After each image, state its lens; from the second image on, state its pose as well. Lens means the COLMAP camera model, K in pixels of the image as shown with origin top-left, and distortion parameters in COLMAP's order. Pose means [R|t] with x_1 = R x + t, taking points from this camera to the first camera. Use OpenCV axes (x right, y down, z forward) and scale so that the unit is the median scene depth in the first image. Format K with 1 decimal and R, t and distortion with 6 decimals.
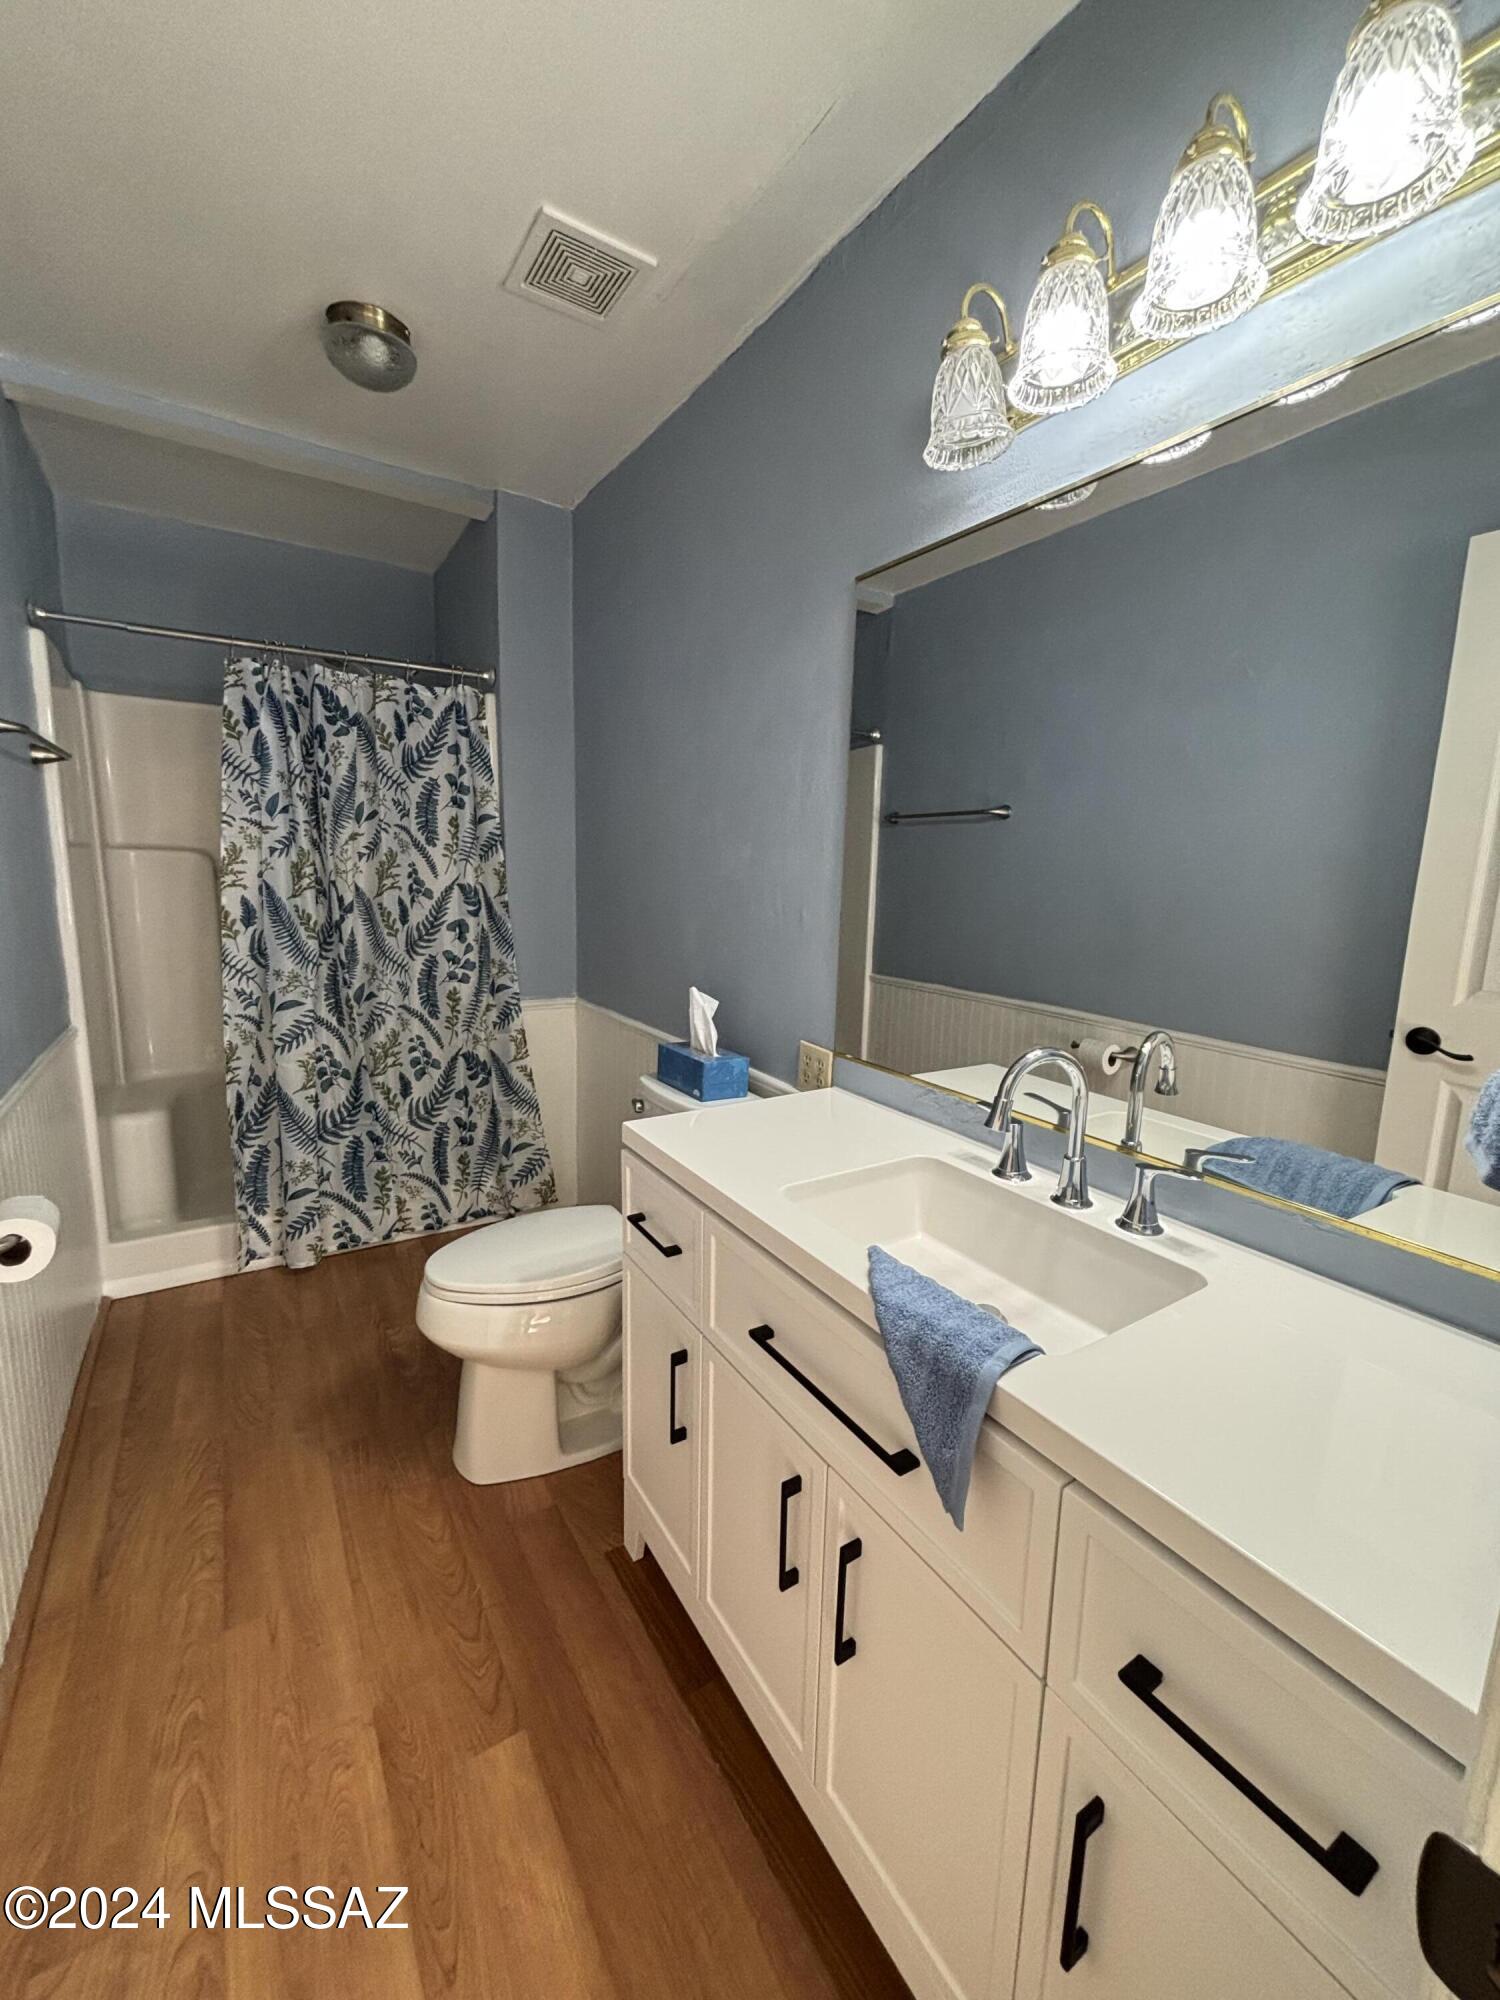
lens RADIAL K [[794.1, 0, 738.2], [0, 794.1, 999.1], [0, 0, 1]] dist [-0.002614, 0.000637]
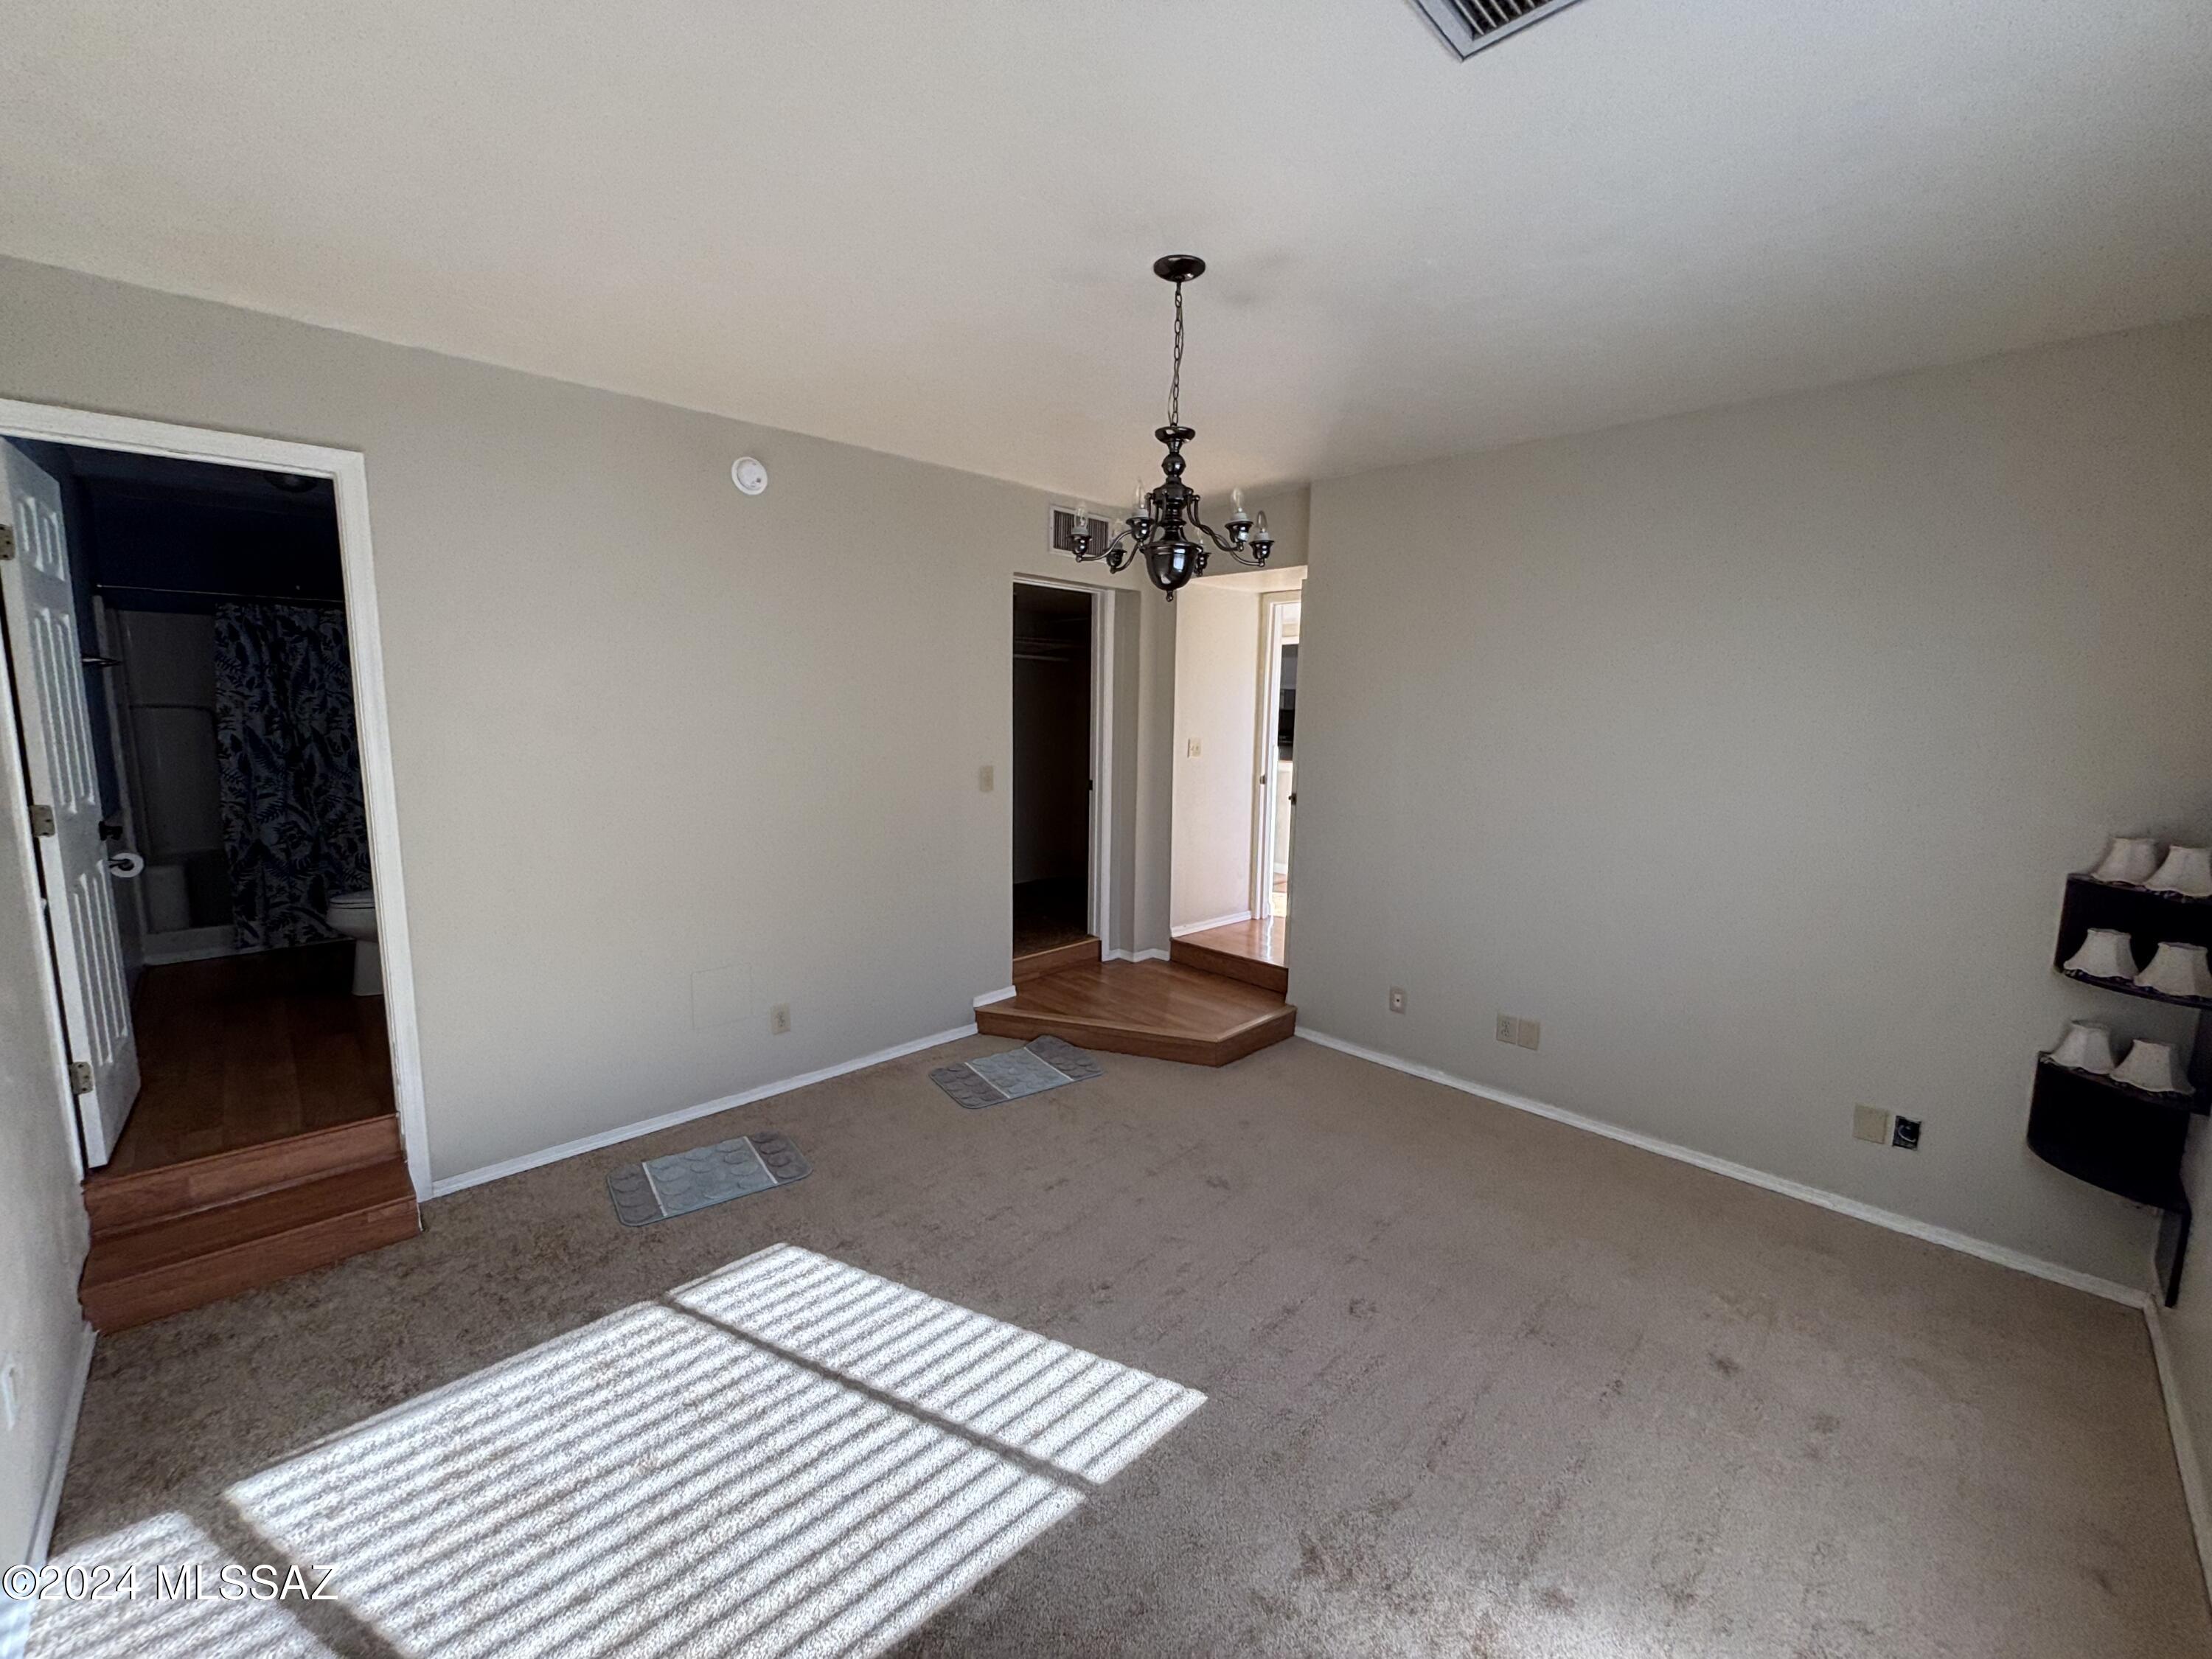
lens RADIAL K [[878.2, 0, 1121.4], [0, 878.2, 828.4], [0, 0, 1]] dist [-0.002614, 0.000637]
pose [[0.976149, -0.041620, 0.213074, 0.850317], [0.045565, 0.998868, -0.013636, 0.188055], [-0.212266, 0.023019, 0.976941, -1.272682]]
